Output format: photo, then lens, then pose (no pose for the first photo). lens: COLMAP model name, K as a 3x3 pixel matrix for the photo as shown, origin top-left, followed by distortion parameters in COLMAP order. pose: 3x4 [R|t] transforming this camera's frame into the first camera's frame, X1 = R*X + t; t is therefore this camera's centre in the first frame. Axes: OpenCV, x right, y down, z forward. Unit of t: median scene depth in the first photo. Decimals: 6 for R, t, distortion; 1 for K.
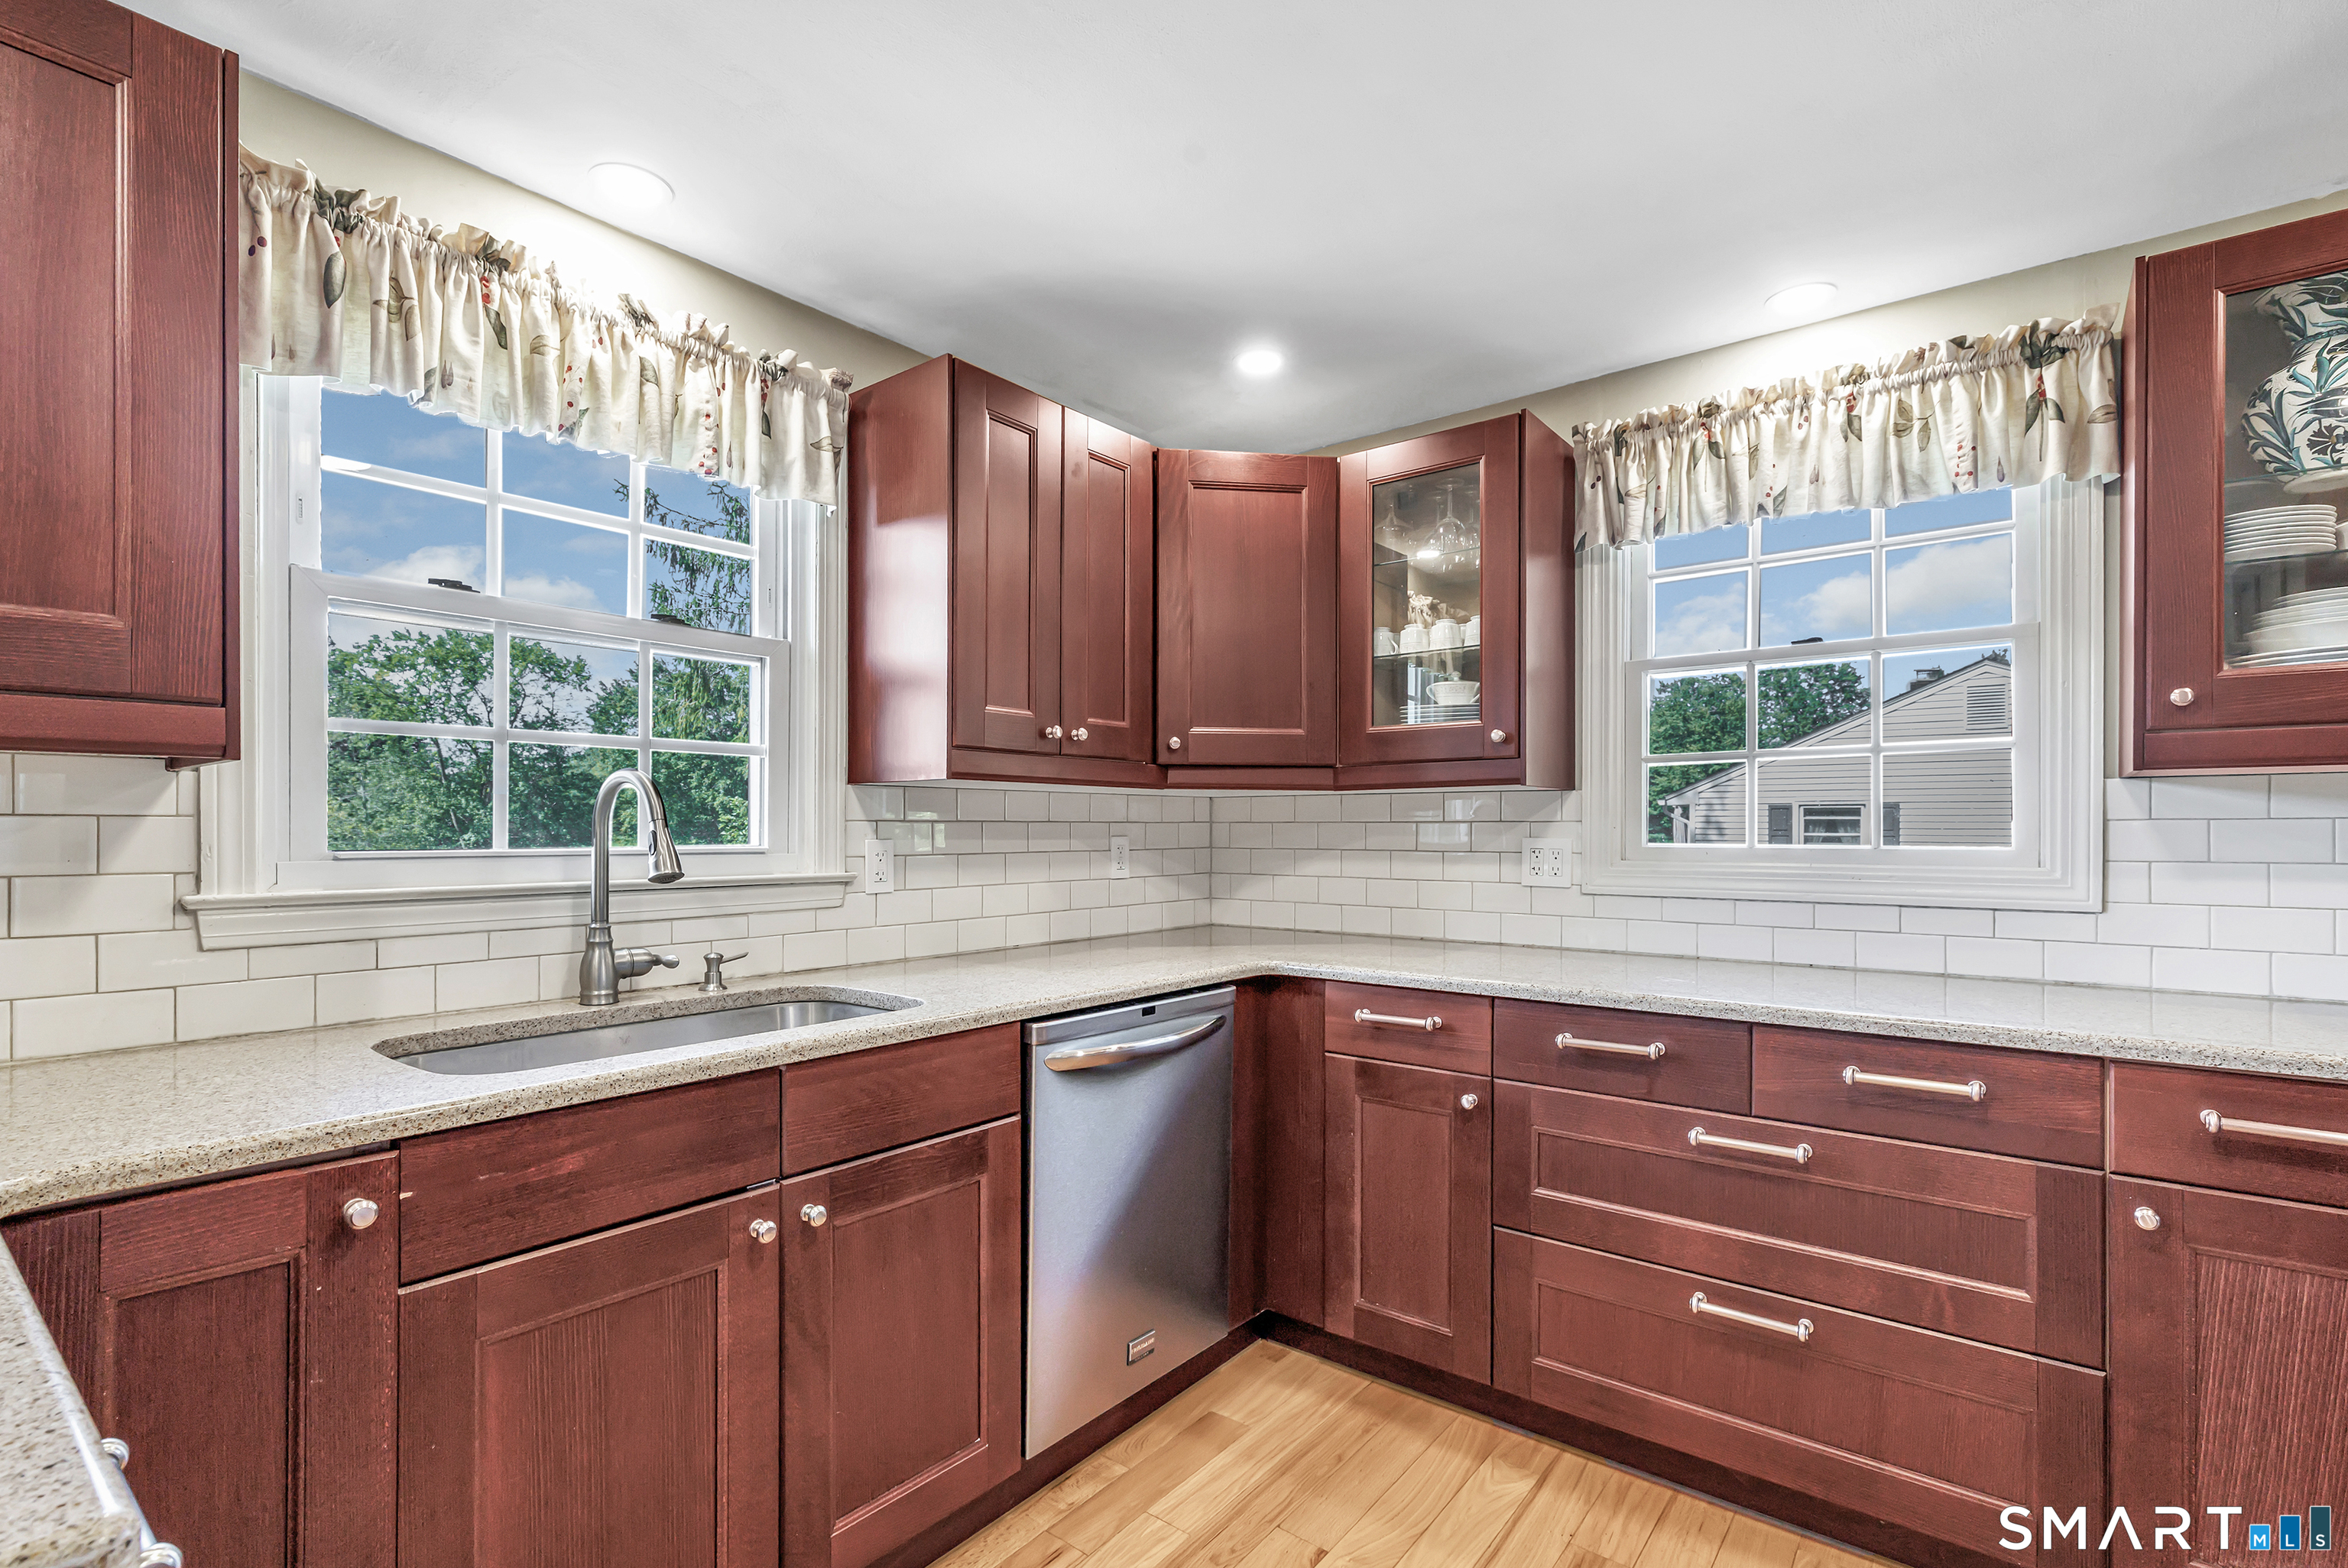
lens RADIAL K [[1089.8, 0, 1178.1], [0, 1089.8, 830.7], [0, 0, 1]] dist [0.008984, 0.000467]
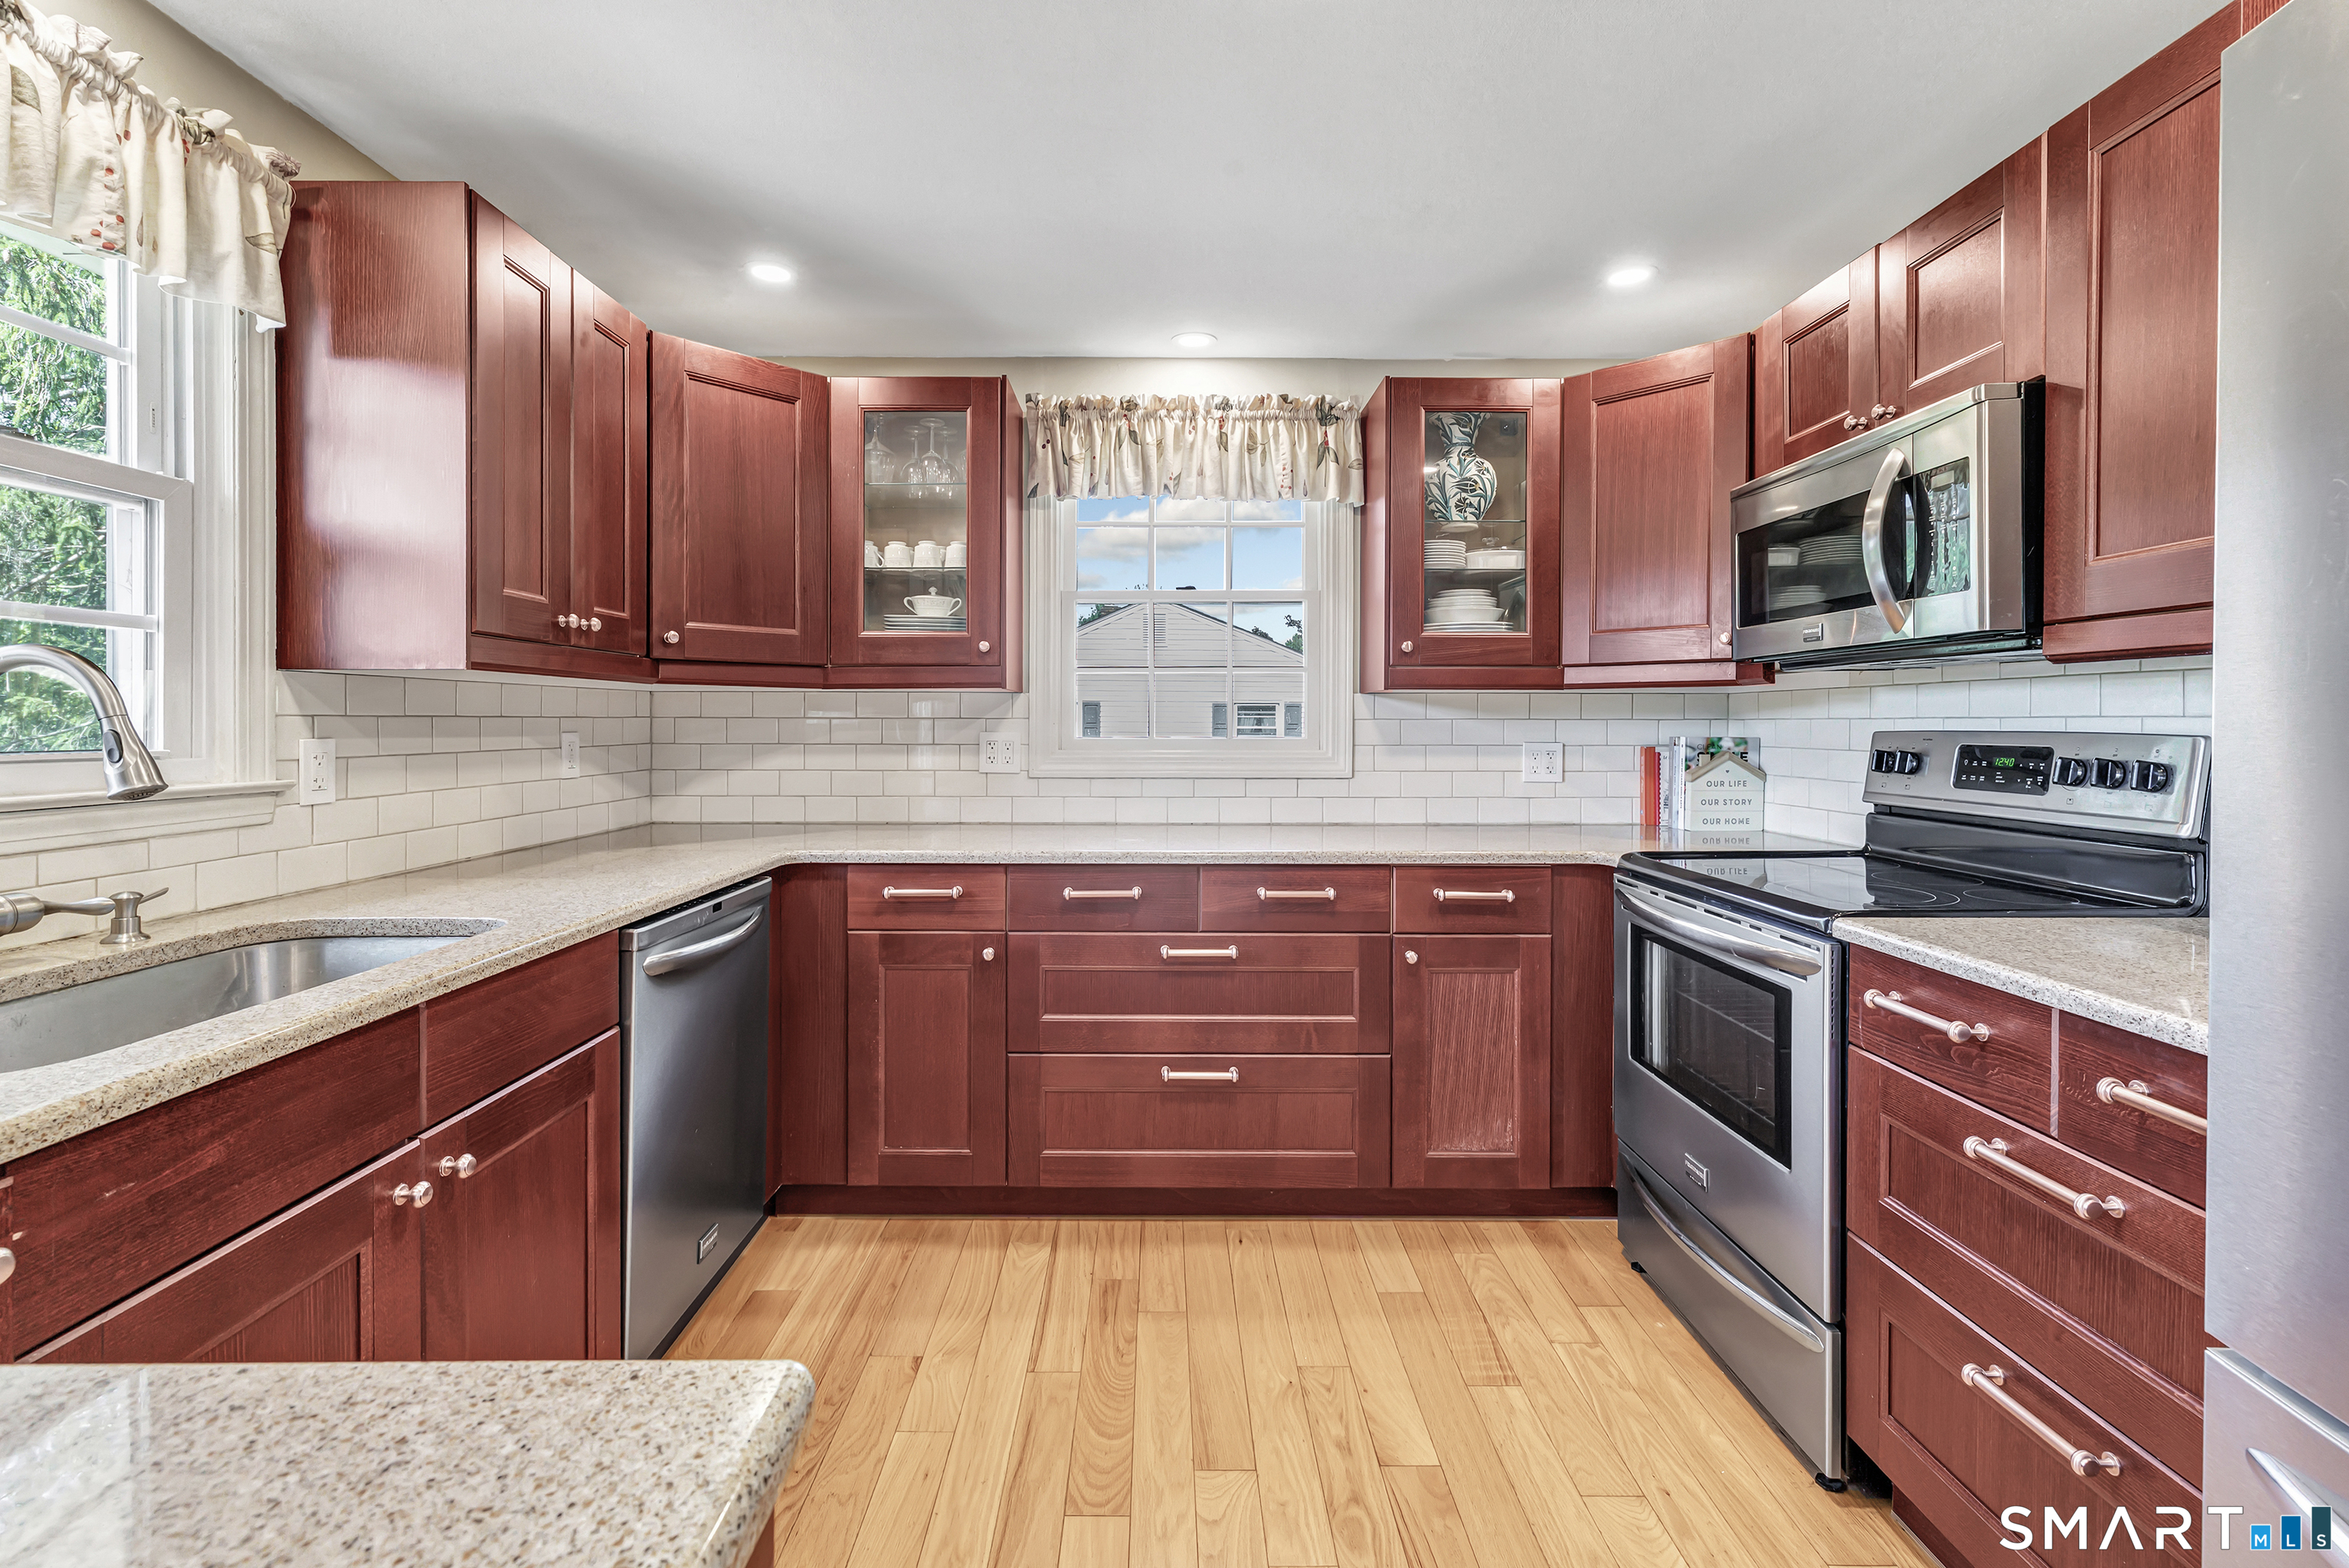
lens RADIAL K [[1041.0, 0, 1167.0], [0, 1041.0, 732.0], [0, 0, 1]] dist [0.014831, -0.000268]
pose [[0.783287, -0.005116, 0.621639, -0.288378], [-0.000519, 0.999960, 0.008884, -0.004637], [-0.621660, -0.007281, 0.783253, -0.011866]]
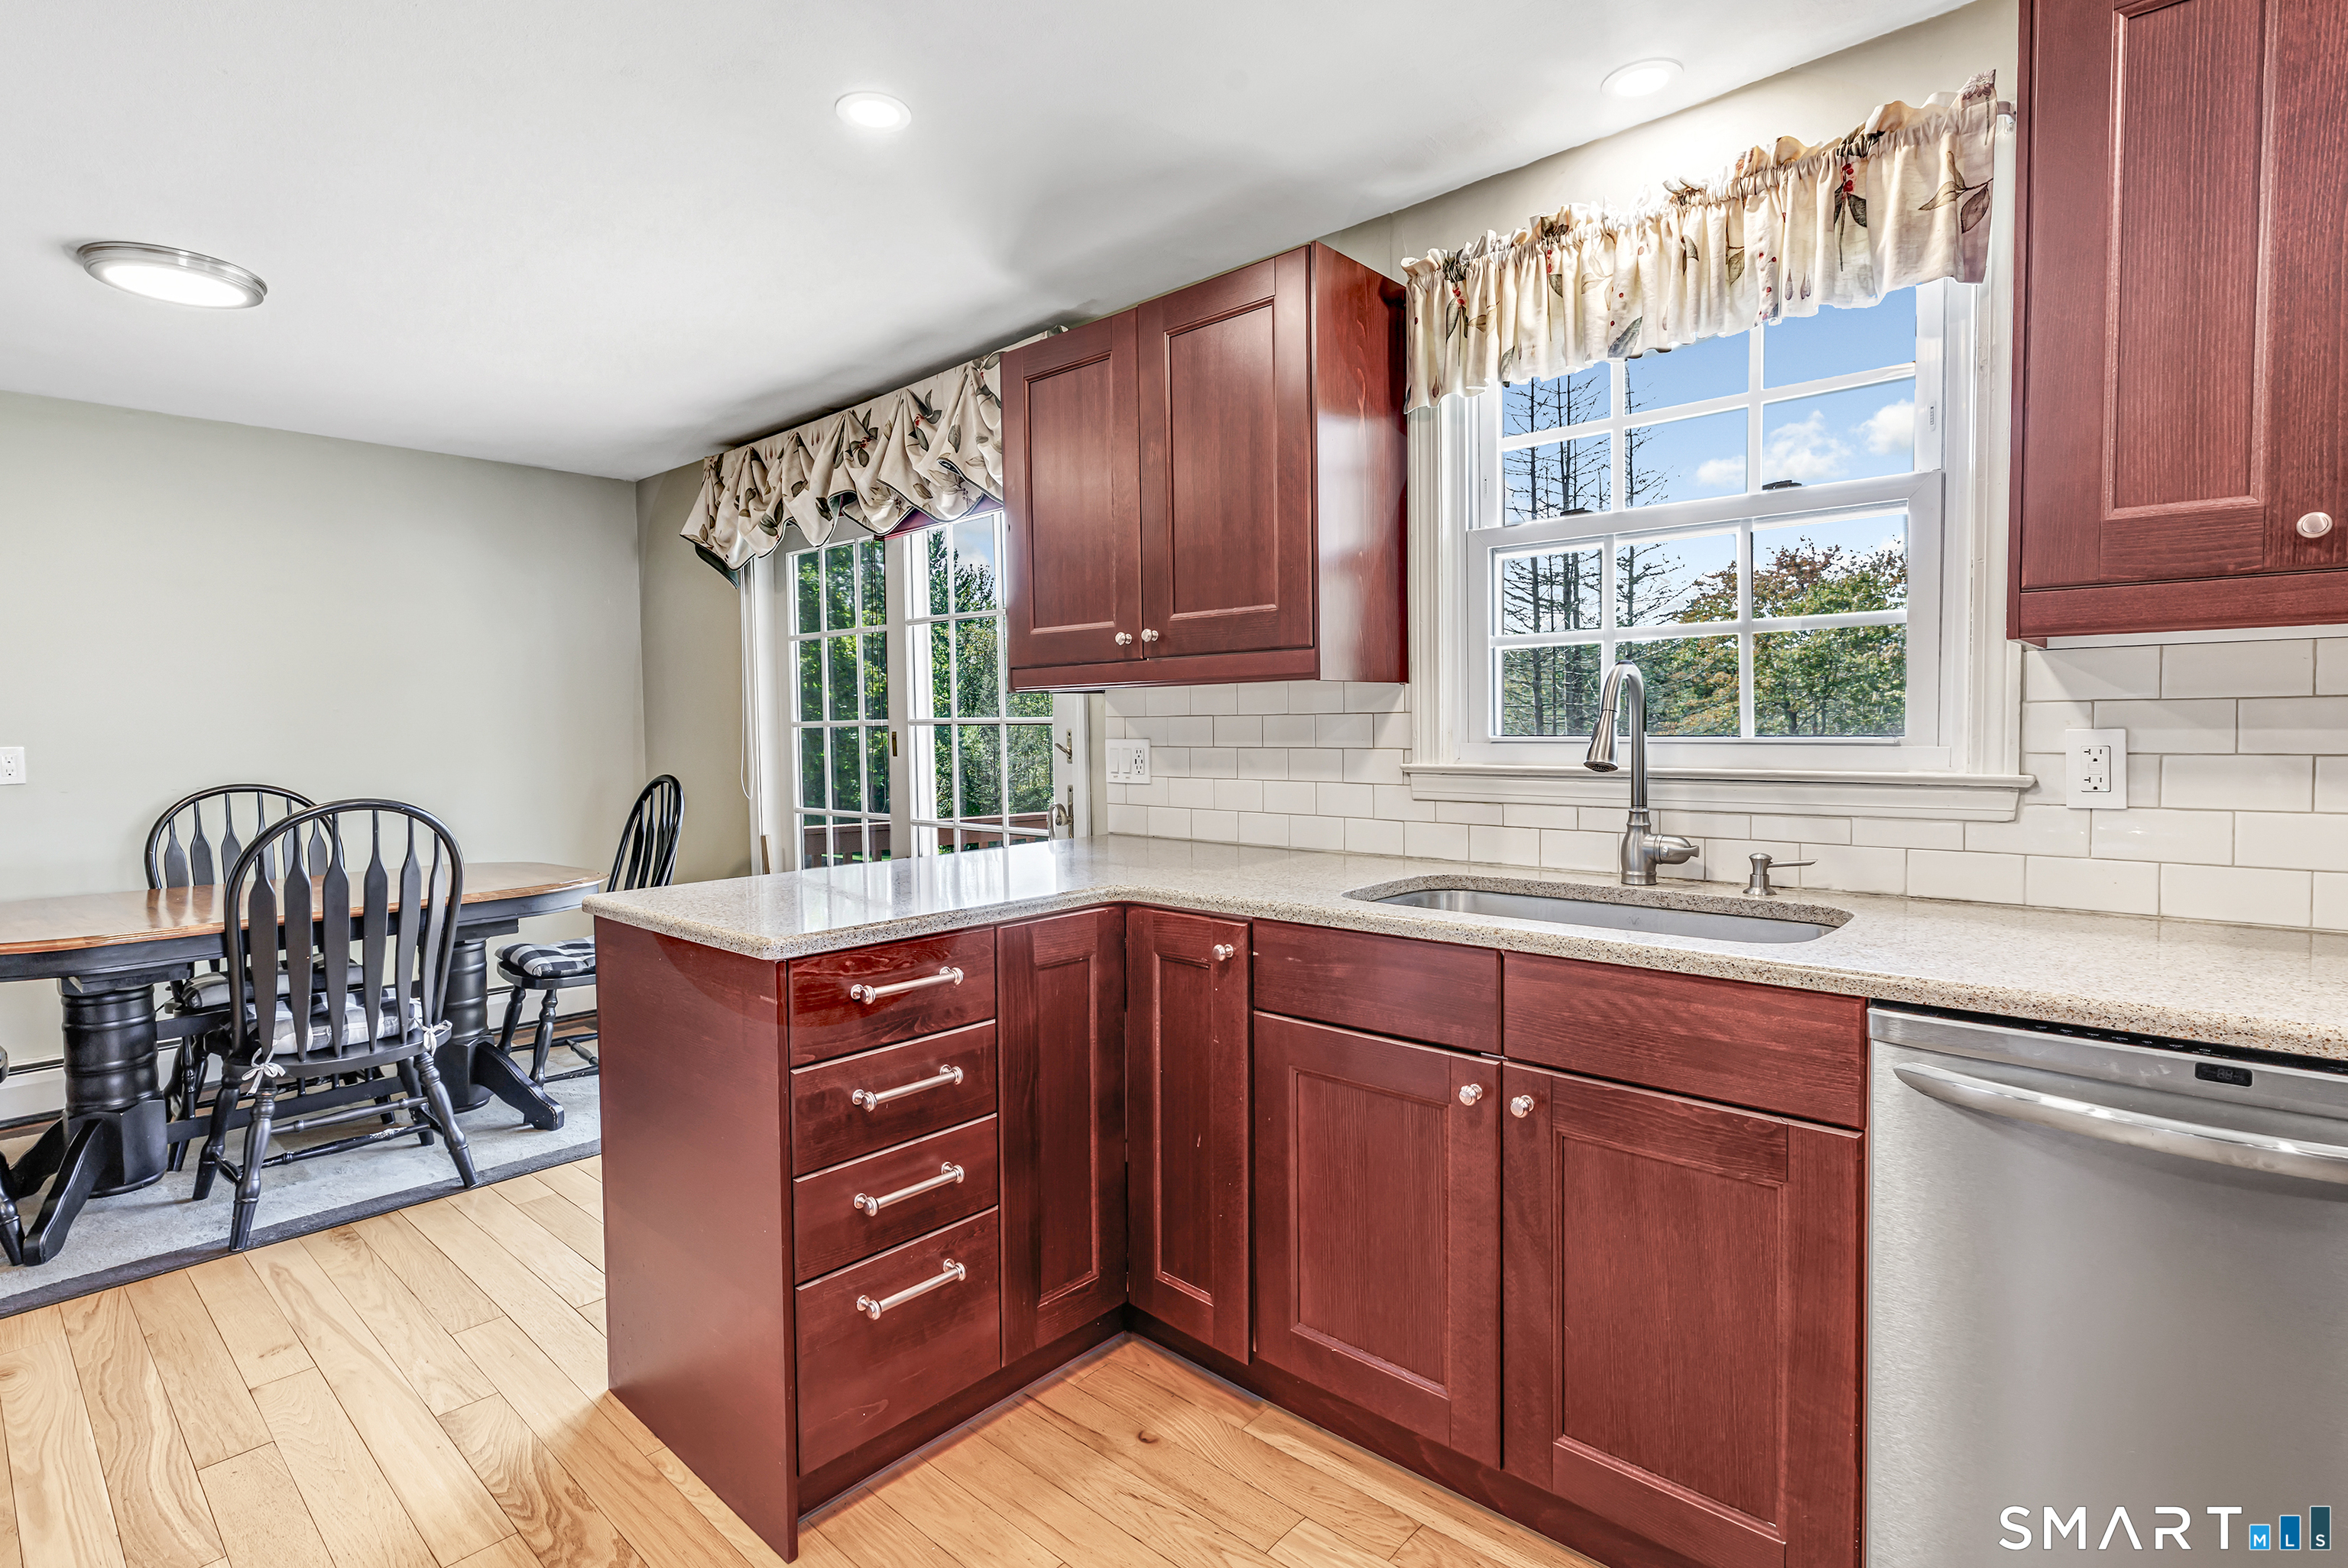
lens RADIAL K [[1121.1, 0, 1174.0], [0, 1121.1, 784.0], [0, 0, 1]] dist [0.000460, 0.000179]
pose [[-0.068873, 0.052973, -0.996218, 0.487418], [0.010979, 0.998569, 0.052339, -0.000183], [0.997565, -0.007333, -0.069356, 0.528744]]
